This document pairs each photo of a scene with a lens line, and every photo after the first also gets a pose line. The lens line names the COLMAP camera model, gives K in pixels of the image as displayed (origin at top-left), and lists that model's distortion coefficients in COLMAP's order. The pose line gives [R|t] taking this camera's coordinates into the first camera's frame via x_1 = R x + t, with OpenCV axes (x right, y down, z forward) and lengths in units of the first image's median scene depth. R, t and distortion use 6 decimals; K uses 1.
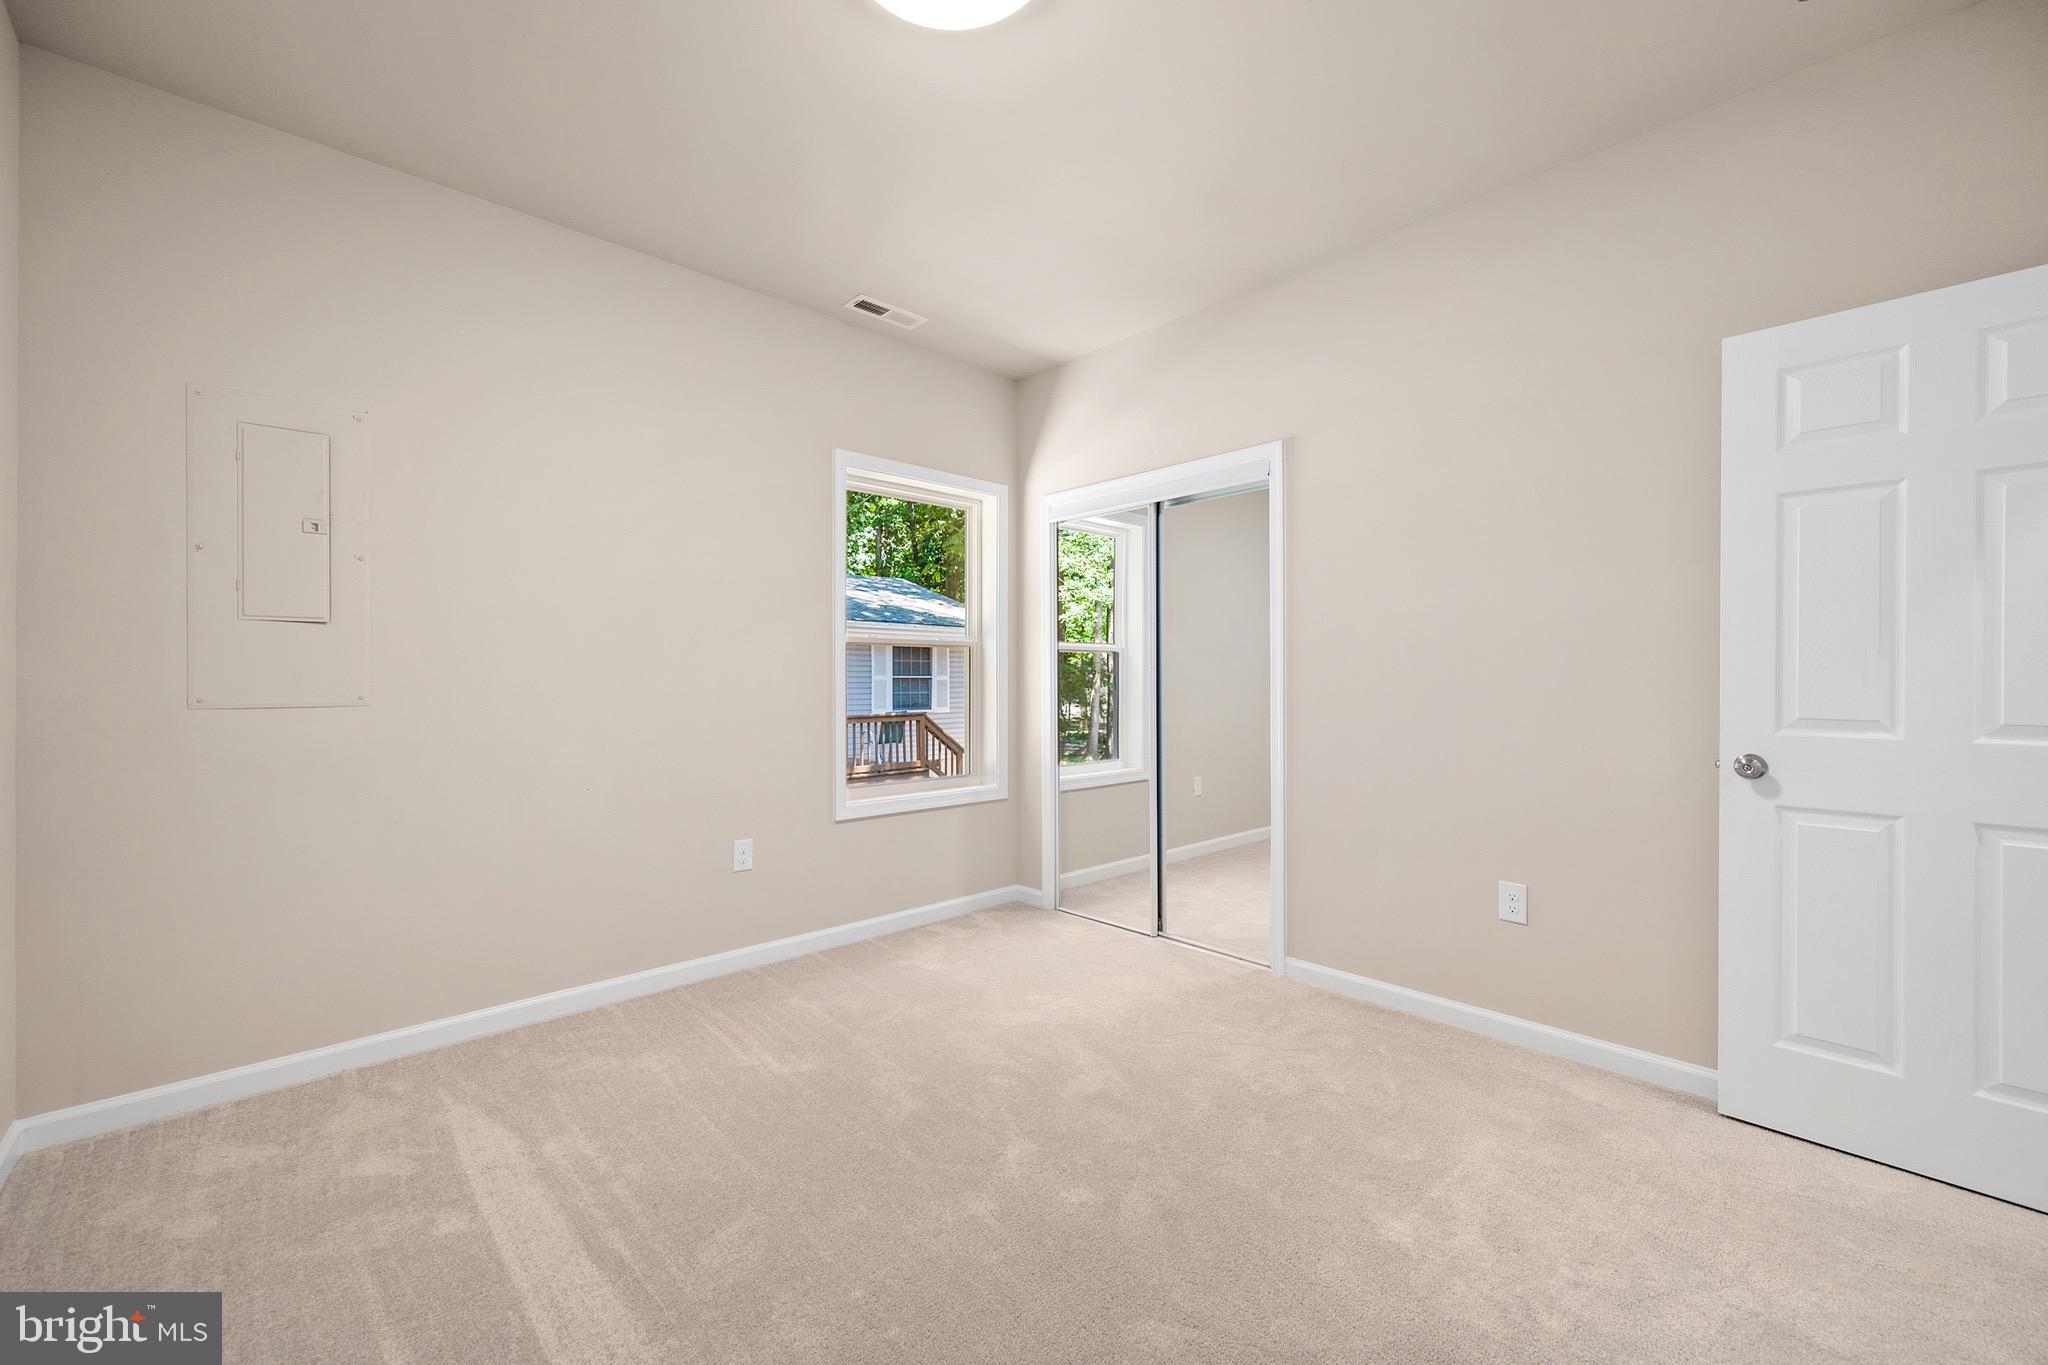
lens RADIAL K [[837.5, 0, 1020.3], [0, 837.5, 682.9], [0, 0, 1]] dist [0.001601, 0.000208]
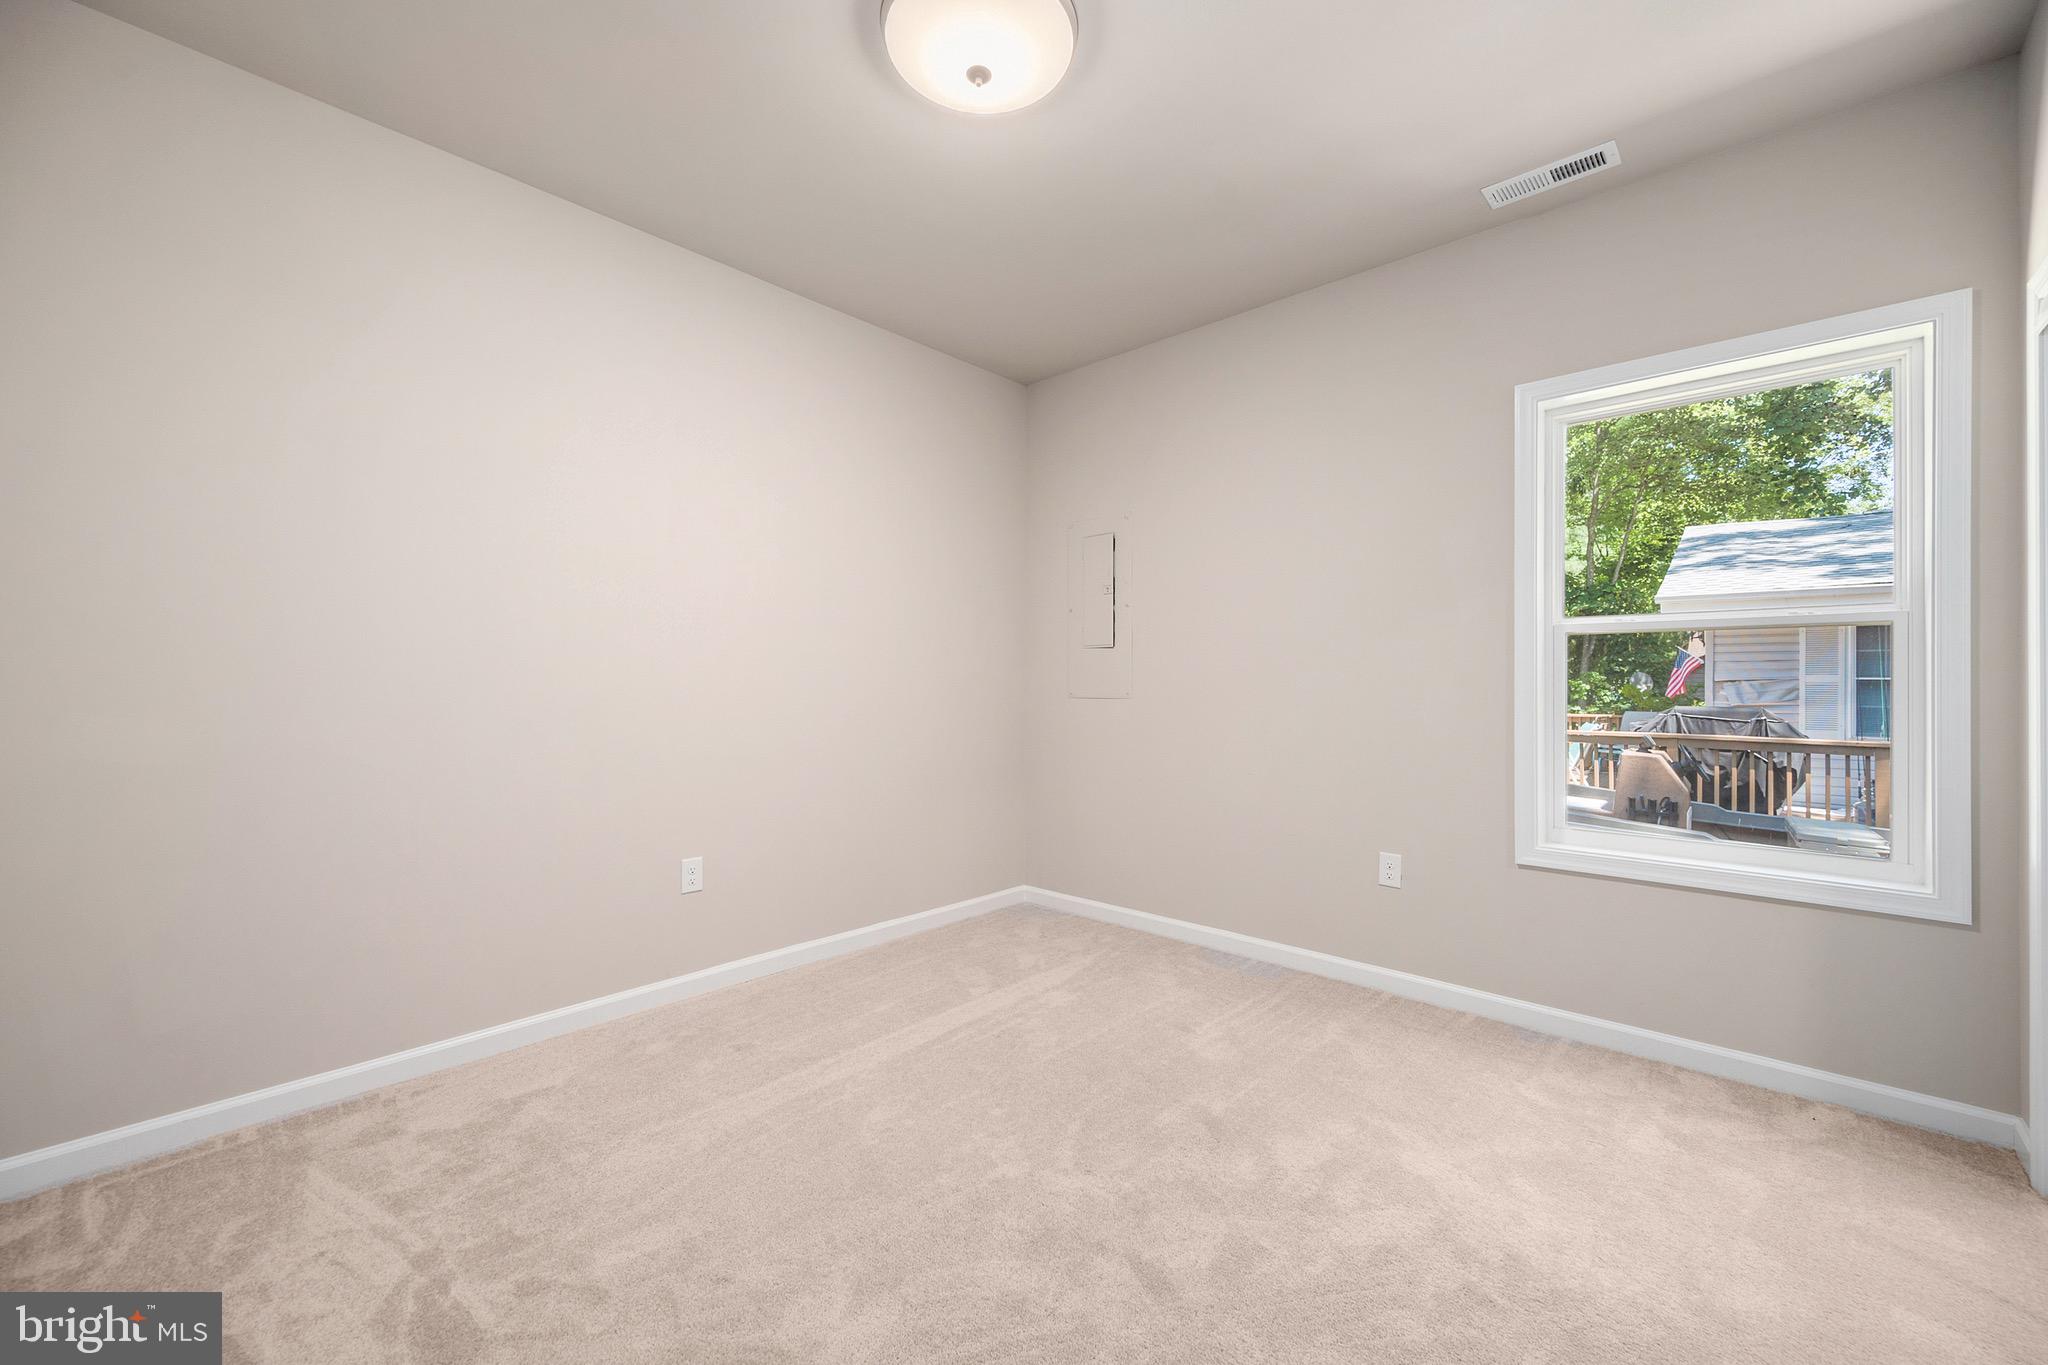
lens RADIAL K [[837.5, 0, 1020.3], [0, 837.5, 682.9], [0, 0, 1]] dist [0.001601, 0.000208]
pose [[0.037303, 0.003375, -0.999298, 0.667043], [-0.001507, 0.999993, 0.003321, -0.006785], [0.999303, 0.001382, 0.037308, 0.623620]]
